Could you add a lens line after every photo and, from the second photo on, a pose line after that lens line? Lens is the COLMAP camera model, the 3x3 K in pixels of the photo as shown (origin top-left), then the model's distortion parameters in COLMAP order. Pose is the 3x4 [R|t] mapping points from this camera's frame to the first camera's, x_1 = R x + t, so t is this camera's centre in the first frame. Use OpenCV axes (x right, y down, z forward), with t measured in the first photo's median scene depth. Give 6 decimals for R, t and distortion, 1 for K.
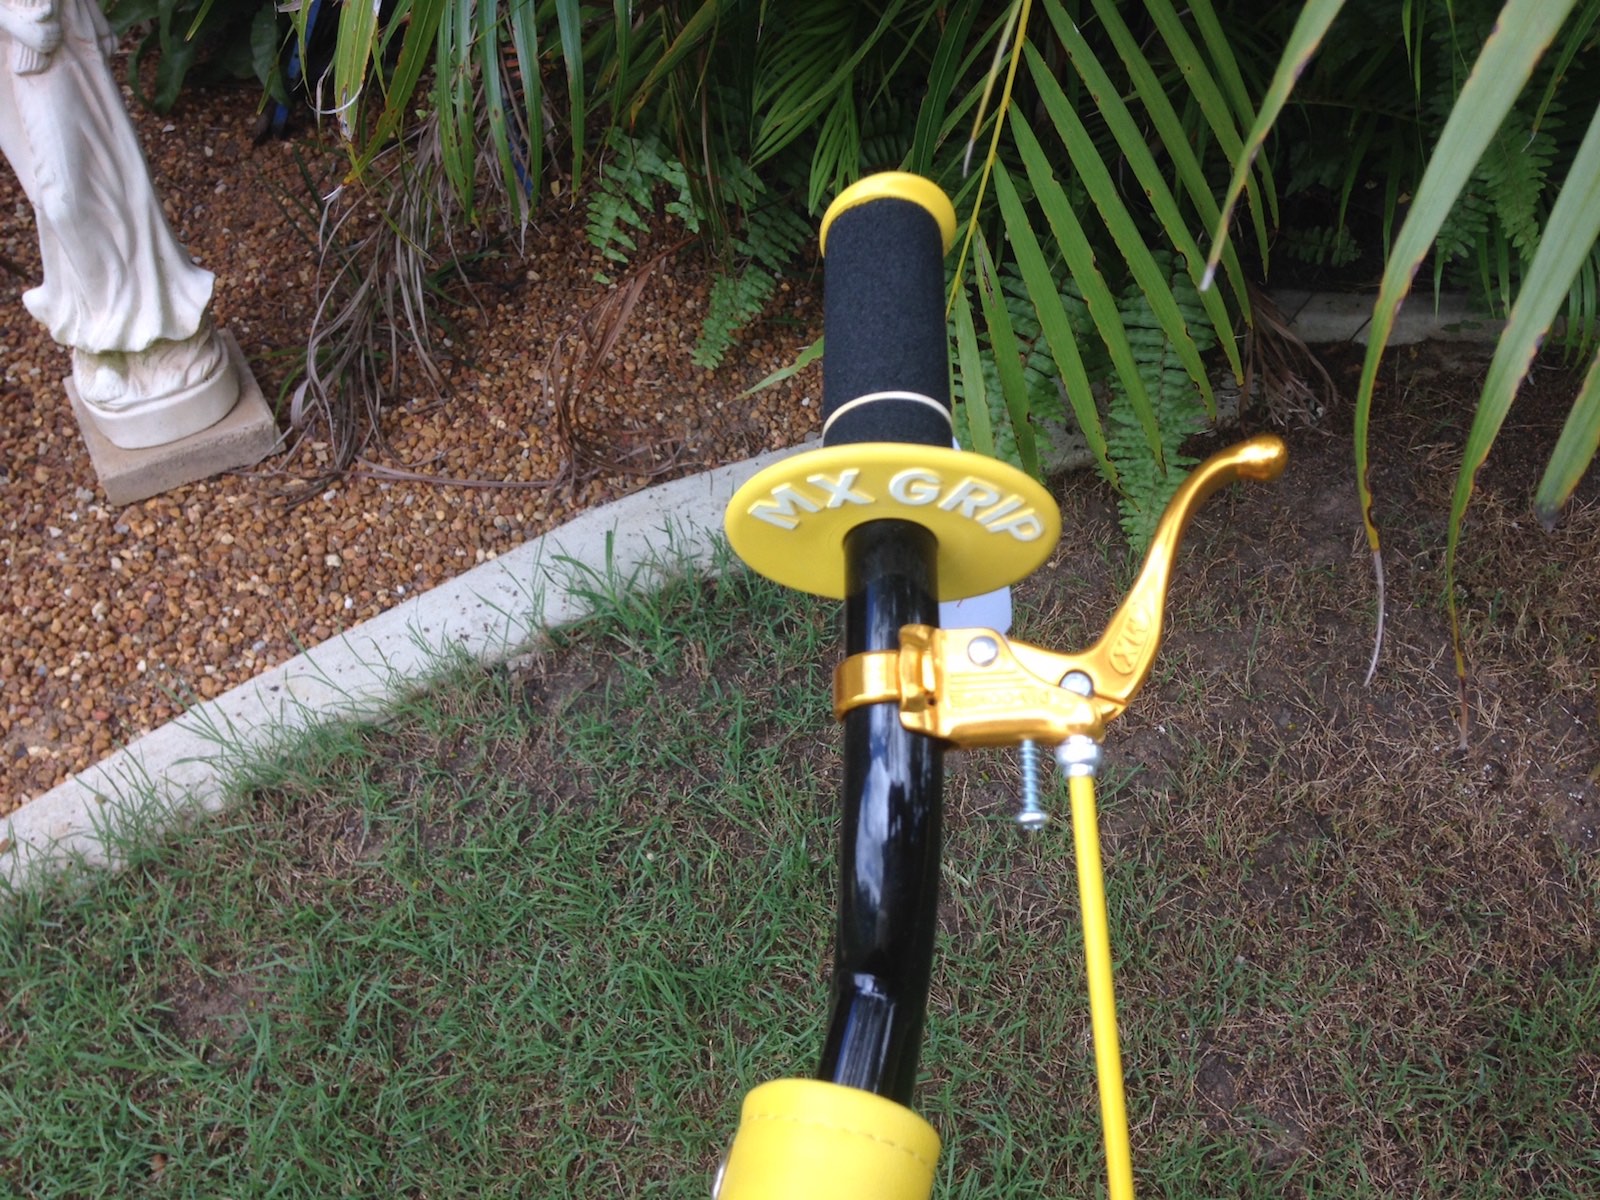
lens RADIAL K [[1495.9, 0, 800.1], [0, 1495.9, 595.0], [0, 0, 1]] dist [0.062759, 0.000000]
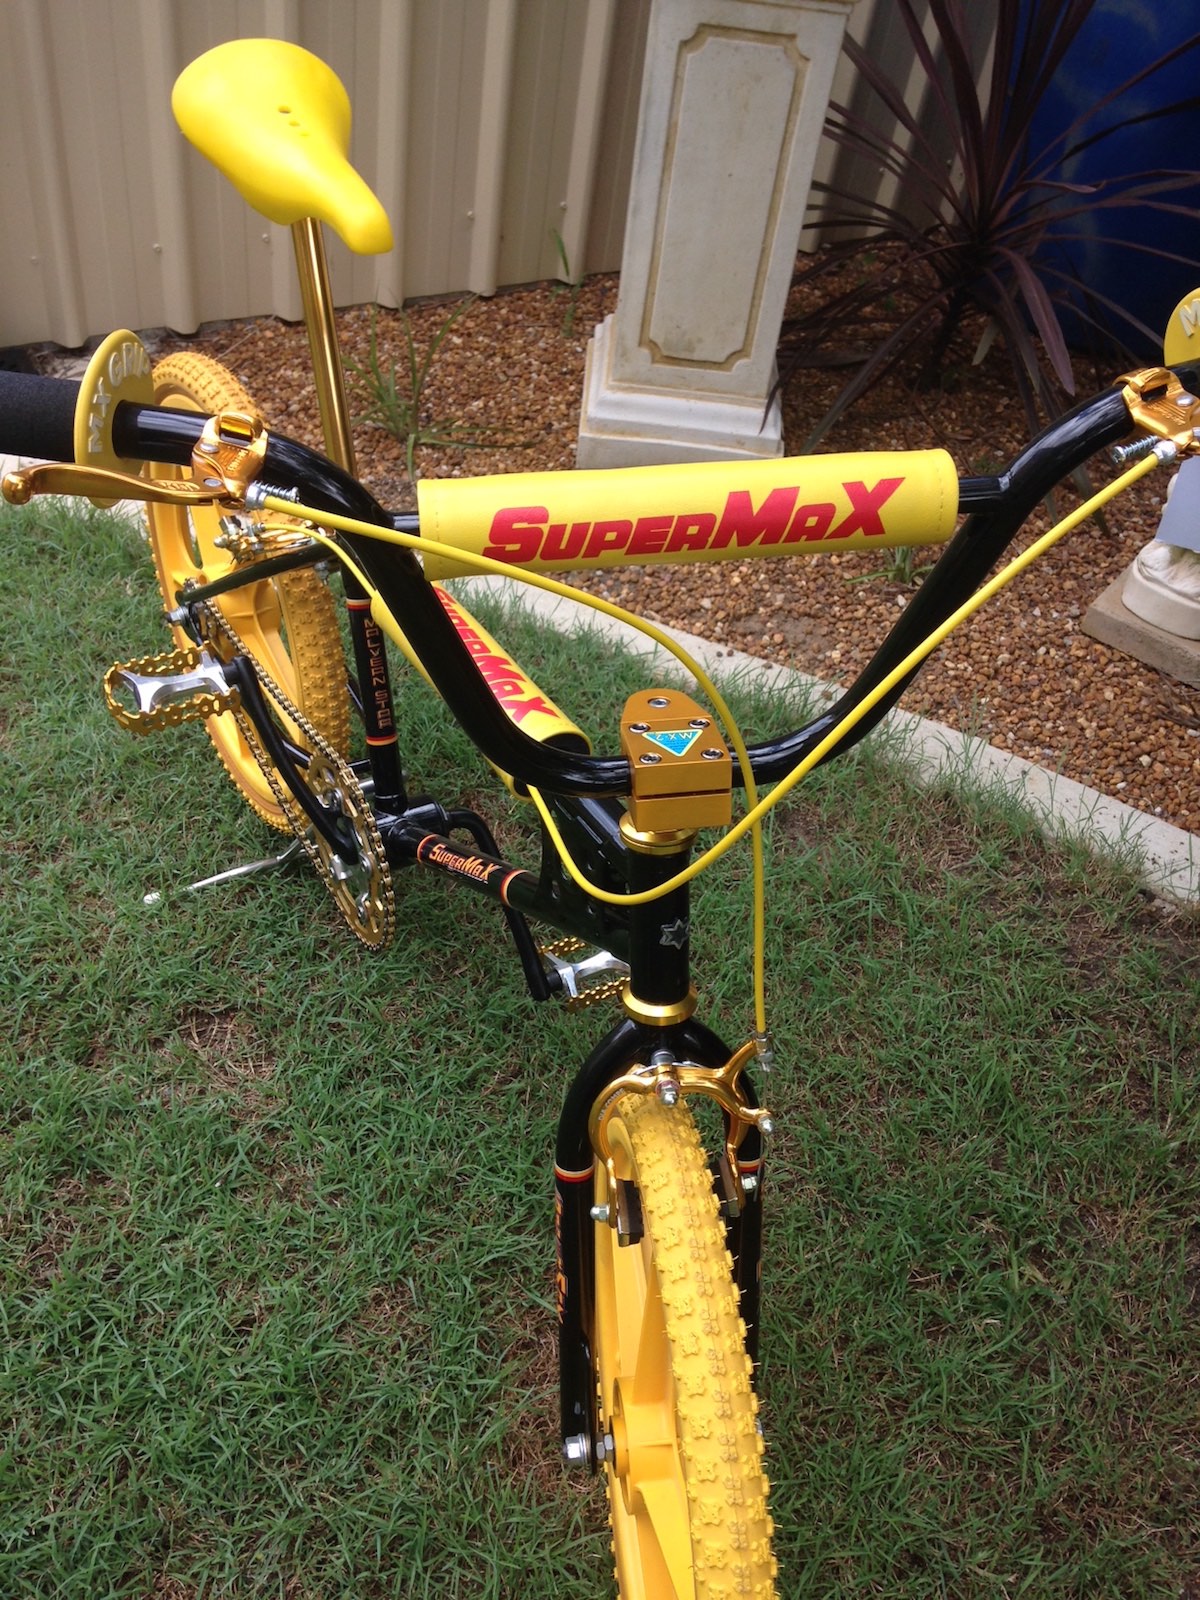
lens RADIAL K [[1495.9, 0, 596.7], [0, 1495.9, 801.4], [0, 0, 1]] dist [0.062759, 0.000000]
pose [[0.386163, 0.695489, -0.605948, 0.270766], [-0.780765, 0.596251, 0.186788, 0.113582], [0.491206, 0.400973, 0.773264, -0.125797]]
